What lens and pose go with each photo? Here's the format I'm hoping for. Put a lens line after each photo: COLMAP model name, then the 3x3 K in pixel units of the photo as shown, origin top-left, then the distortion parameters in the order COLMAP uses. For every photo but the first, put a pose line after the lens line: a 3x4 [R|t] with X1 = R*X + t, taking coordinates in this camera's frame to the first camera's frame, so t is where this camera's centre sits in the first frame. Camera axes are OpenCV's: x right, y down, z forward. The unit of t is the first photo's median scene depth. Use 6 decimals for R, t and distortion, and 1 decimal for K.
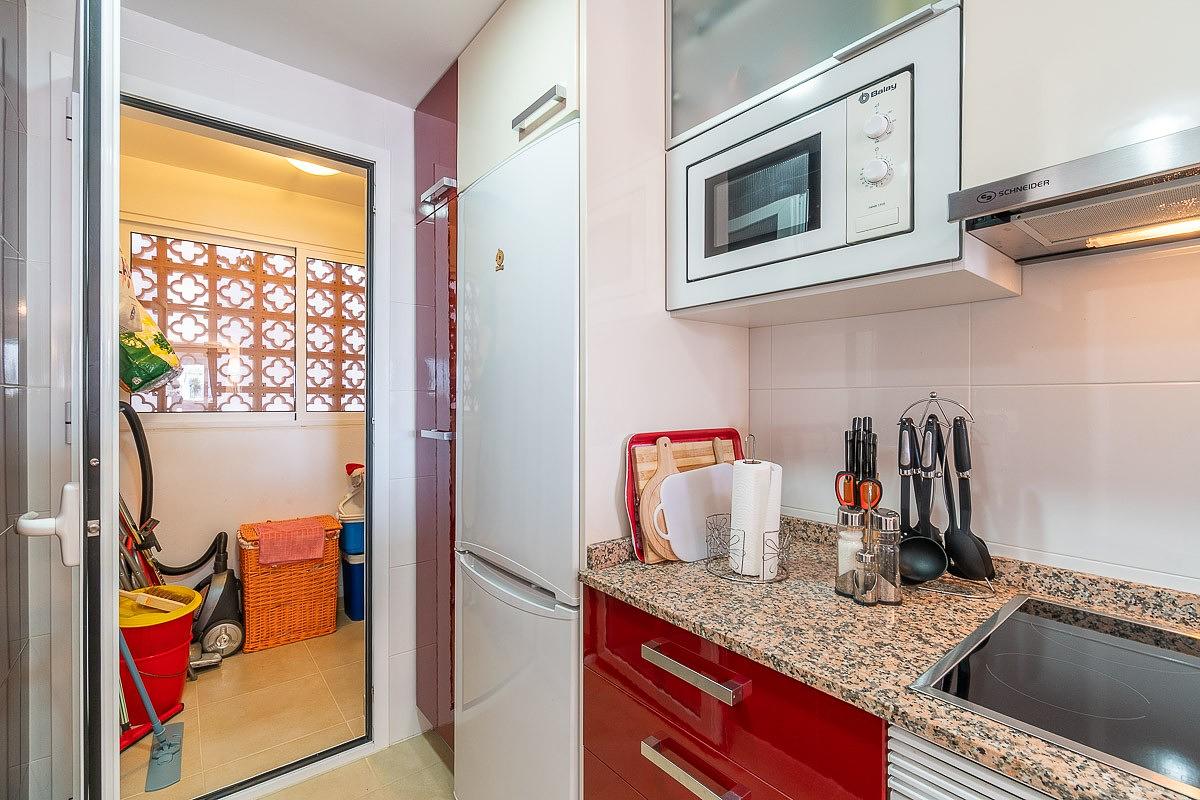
lens RADIAL K [[521.4, 0, 601.8], [0, 521.4, 401.7], [0, 0, 1]] dist [-0.001701, 0.001345]
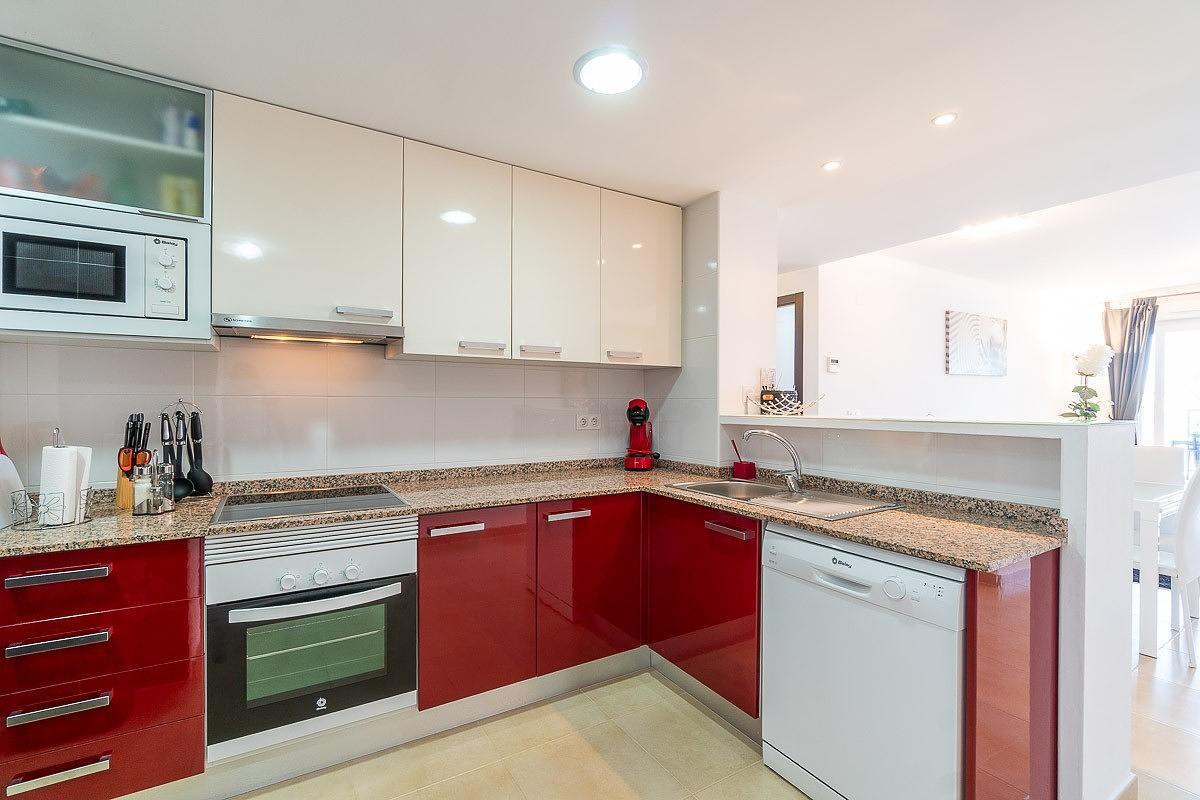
lens RADIAL K [[521.4, 0, 571.1], [0, 521.4, 404.8], [0, 0, 1]] dist [-0.001701, 0.001345]
pose [[0.156935, -0.011045, 0.987547, -0.890790], [0.000323, 0.999938, 0.011132, -0.015858], [-0.987609, -0.001428, 0.156928, -0.603062]]
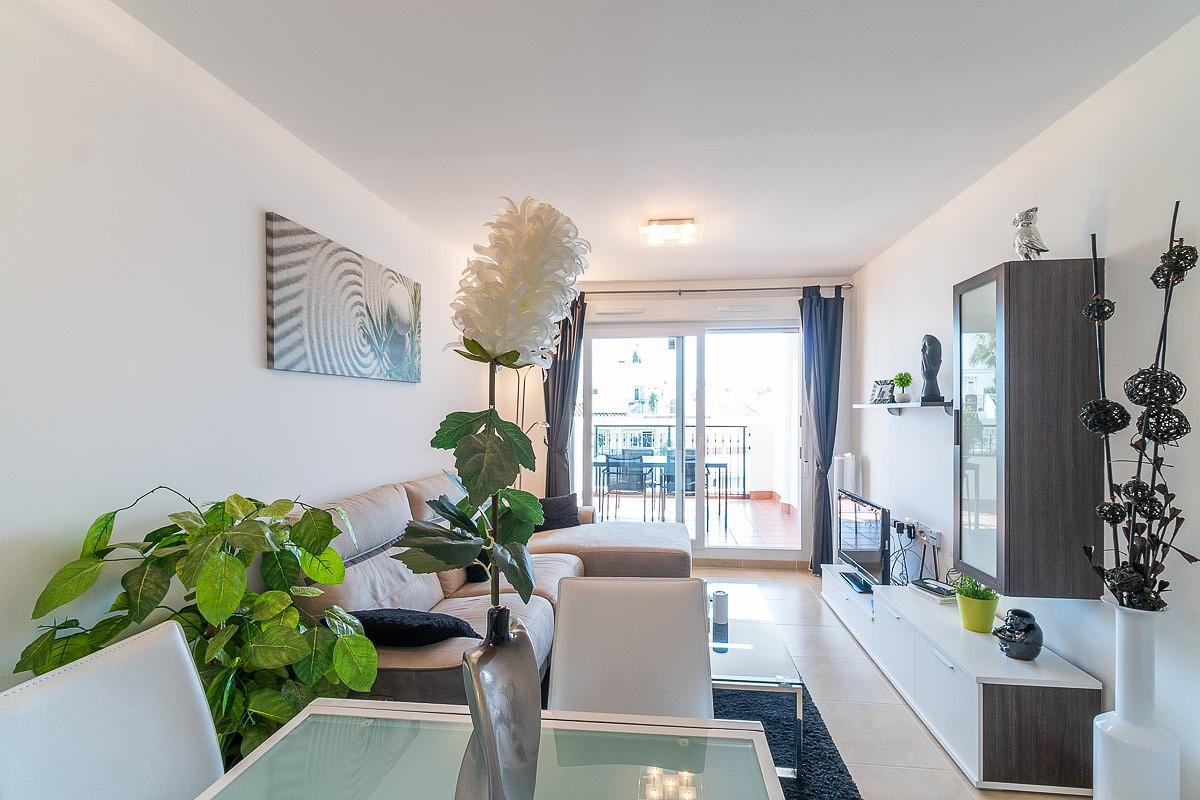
lens RADIAL K [[521.4, 0, 617.3], [0, 521.4, 406.3], [0, 0, 1]] dist [-0.001701, 0.001345]
pose [[-0.710939, 0.004472, 0.703239, 1.937019], [0.001210, 0.999986, -0.005136, -0.088980], [-0.703252, -0.002800, -0.710935, -2.677779]]
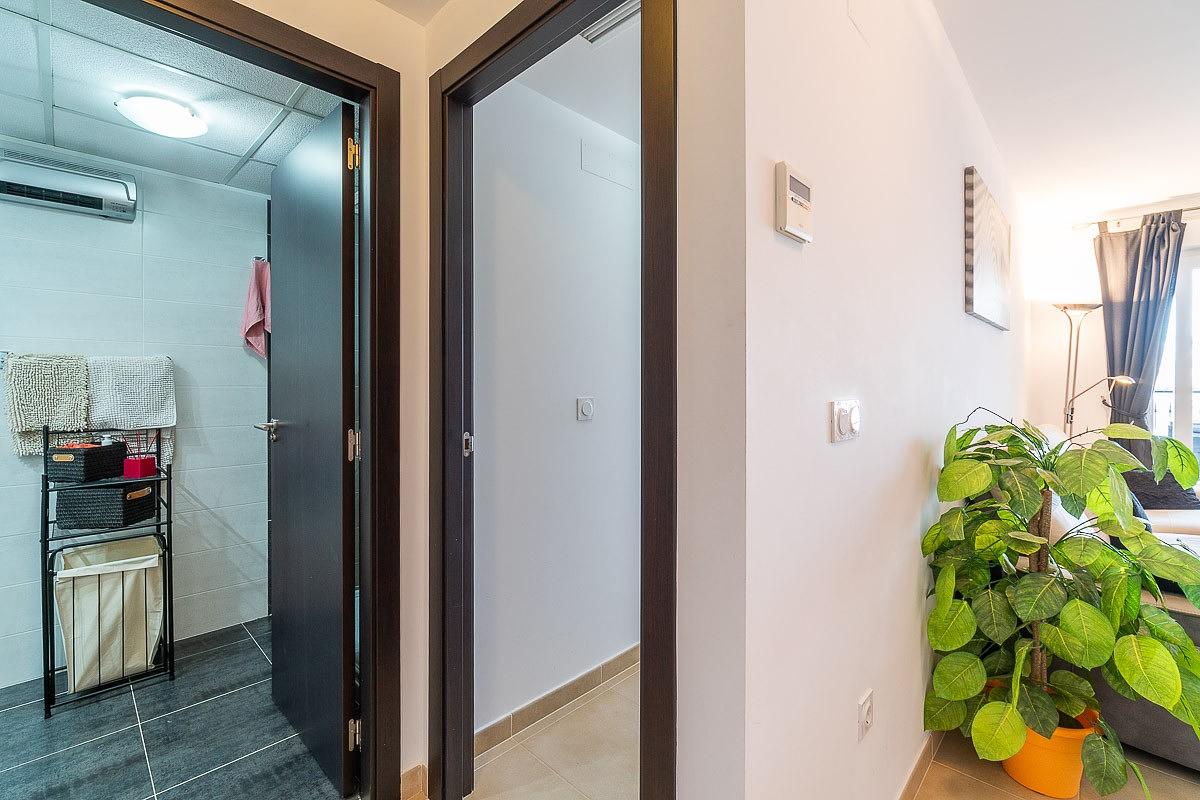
lens RADIAL K [[521.4, 0, 582.0], [0, 521.4, 384.3], [0, 0, 1]] dist [-0.001701, 0.001345]
pose [[-0.117862, 0.000541, 0.993030, 2.304264], [0.004076, 0.999992, -0.000061, 0.034792], [-0.993022, 0.004040, -0.117863, -1.427719]]
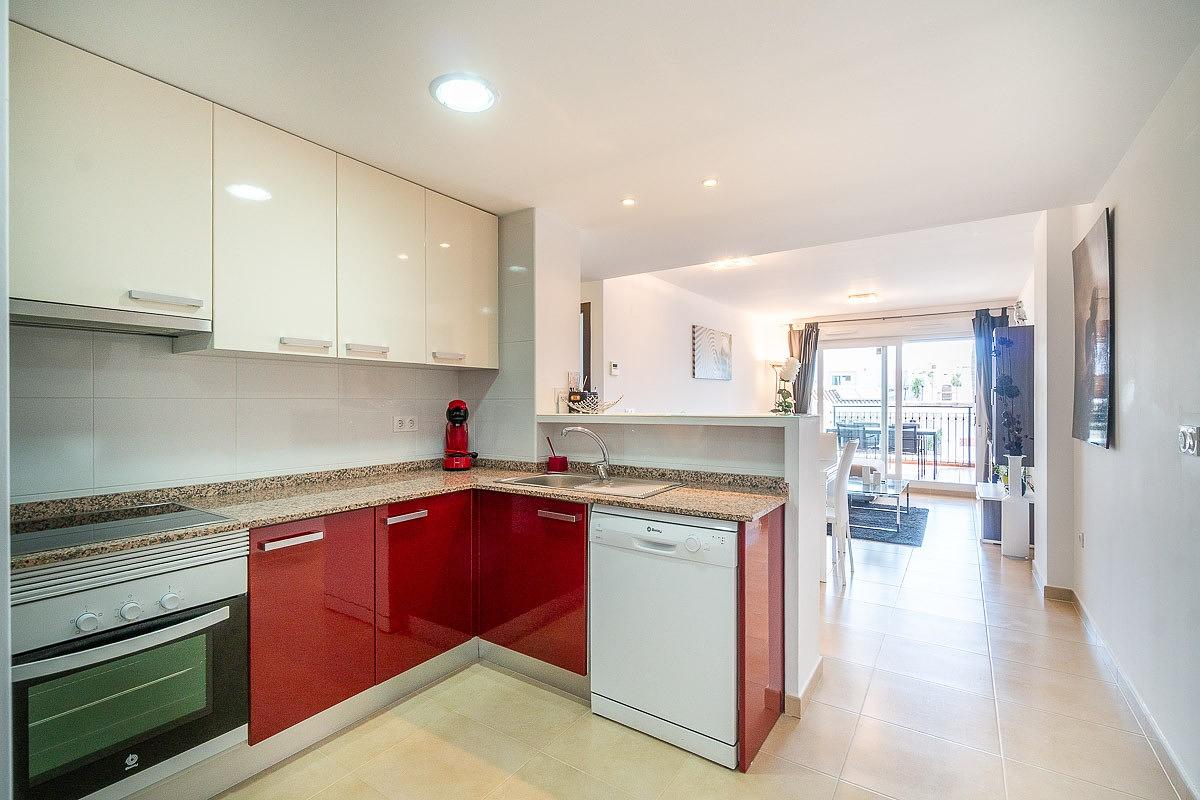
lens RADIAL K [[553.6, 0, 573.0], [0, 553.6, 403.6], [0, 0, 1]] dist [-0.005673, 0.001611]
pose [[-0.272844, -0.007221, 0.962031, -1.113717], [0.003896, 0.999955, 0.008611, -0.018069], [-0.962050, 0.006098, -0.272804, -0.330058]]
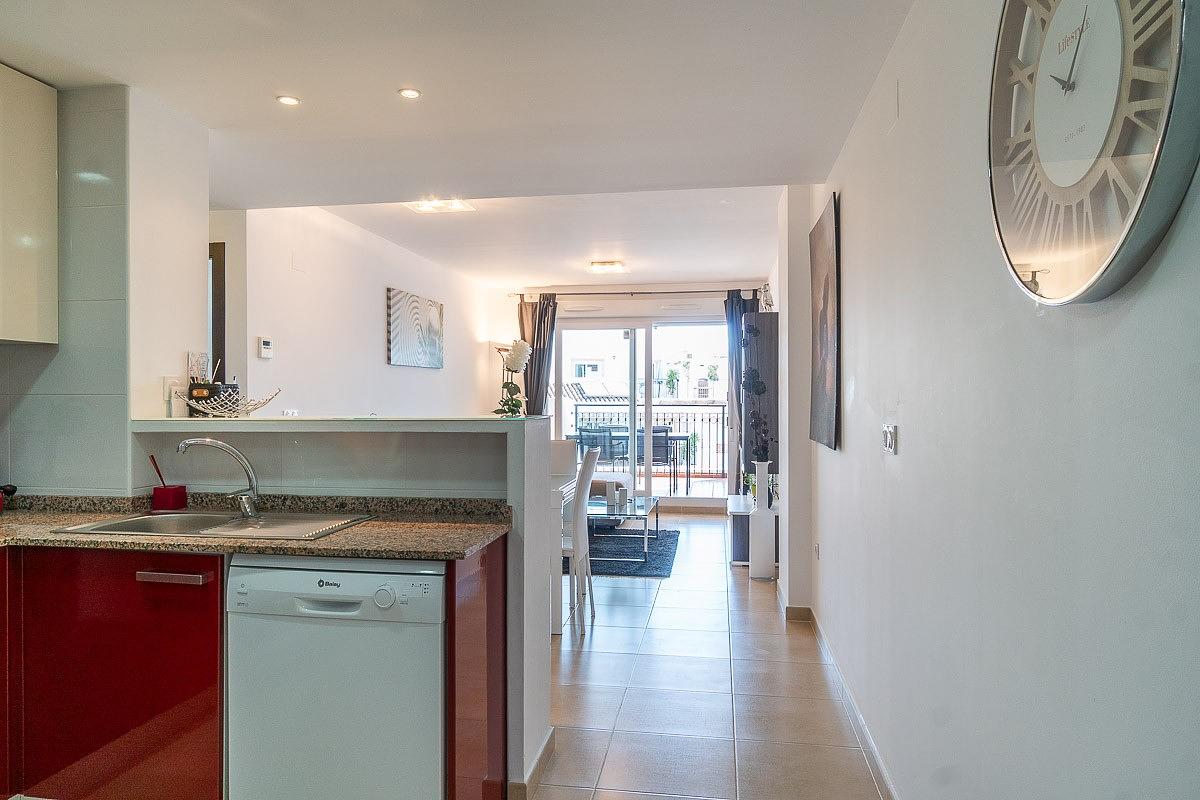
lens RADIAL K [[814.4, 0, 596.6], [0, 814.4, 402.3], [0, 0, 1]] dist [-0.009541, 0.002958]
pose [[-0.673873, -0.008069, 0.738803, -1.225444], [-0.000500, 0.999945, 0.010465, -0.020744], [-0.738847, 0.006683, -0.673840, -0.281175]]
